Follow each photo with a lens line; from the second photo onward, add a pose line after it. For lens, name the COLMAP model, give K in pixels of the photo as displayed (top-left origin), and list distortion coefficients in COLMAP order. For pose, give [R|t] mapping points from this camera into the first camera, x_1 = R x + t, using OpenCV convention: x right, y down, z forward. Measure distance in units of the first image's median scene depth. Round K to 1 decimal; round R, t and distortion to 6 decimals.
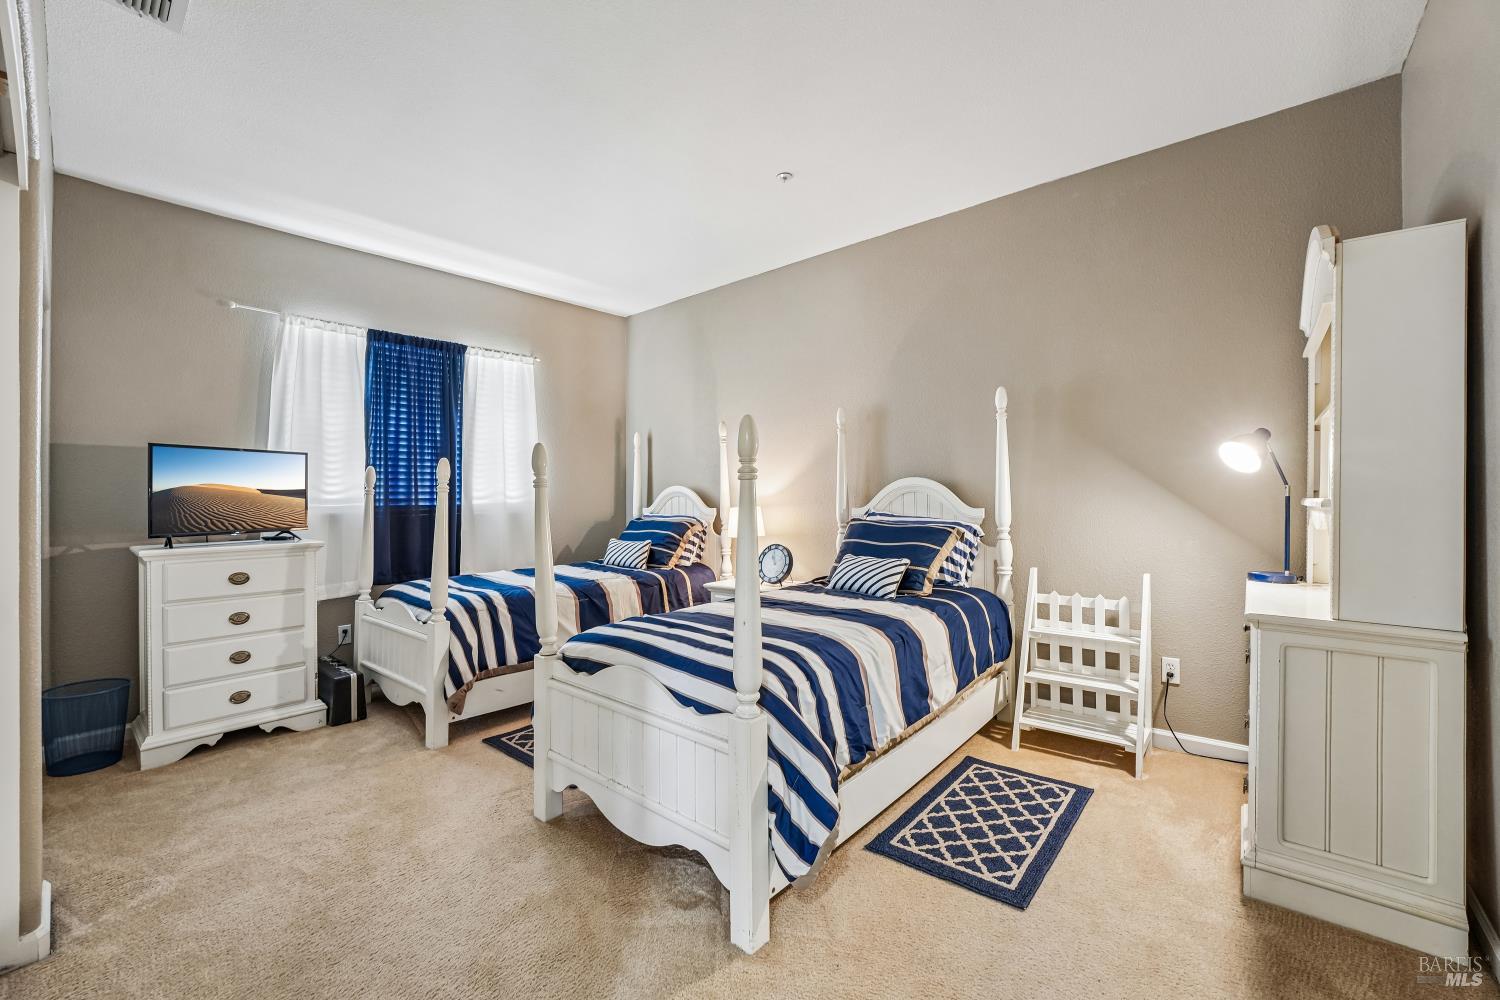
lens RADIAL K [[618.4, 0, 746.1], [0, 618.4, 507.6], [0, 0, 1]] dist [0.000398, -0.000002]
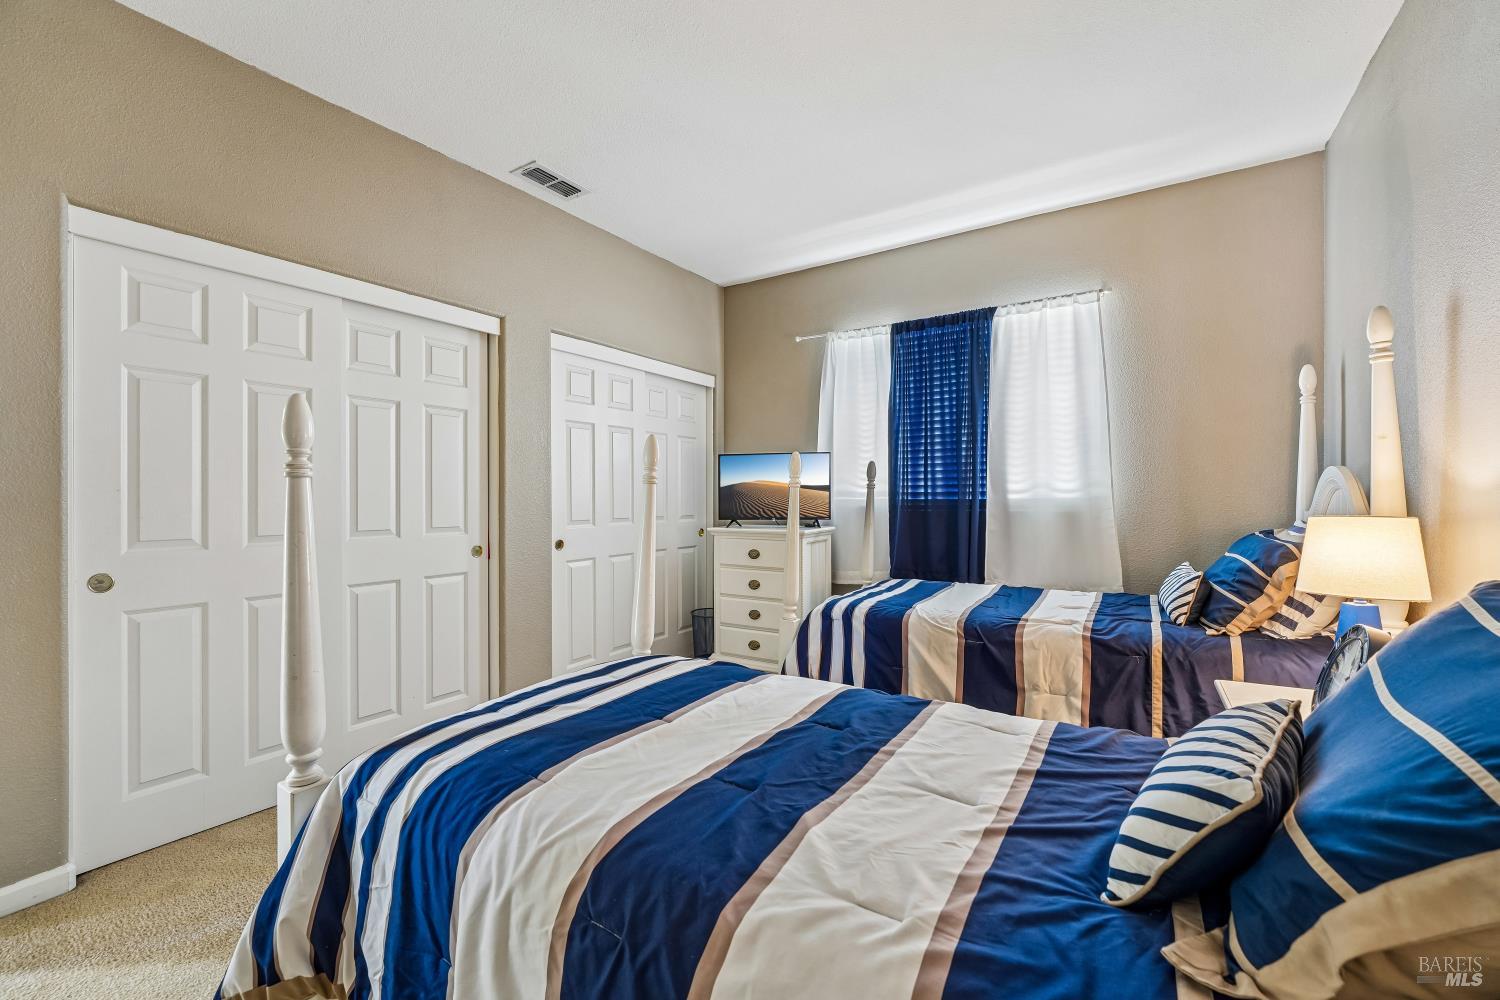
lens RADIAL K [[615.0, 0, 748.1], [0, 615.0, 506.0], [0, 0, 1]] dist [-0.021509, 0.000242]
pose [[0.139948, 0.026696, -0.989799, 0.345968], [-0.013254, 0.999597, 0.025087, -0.013802], [0.990070, 0.009608, 0.140245, 0.613787]]
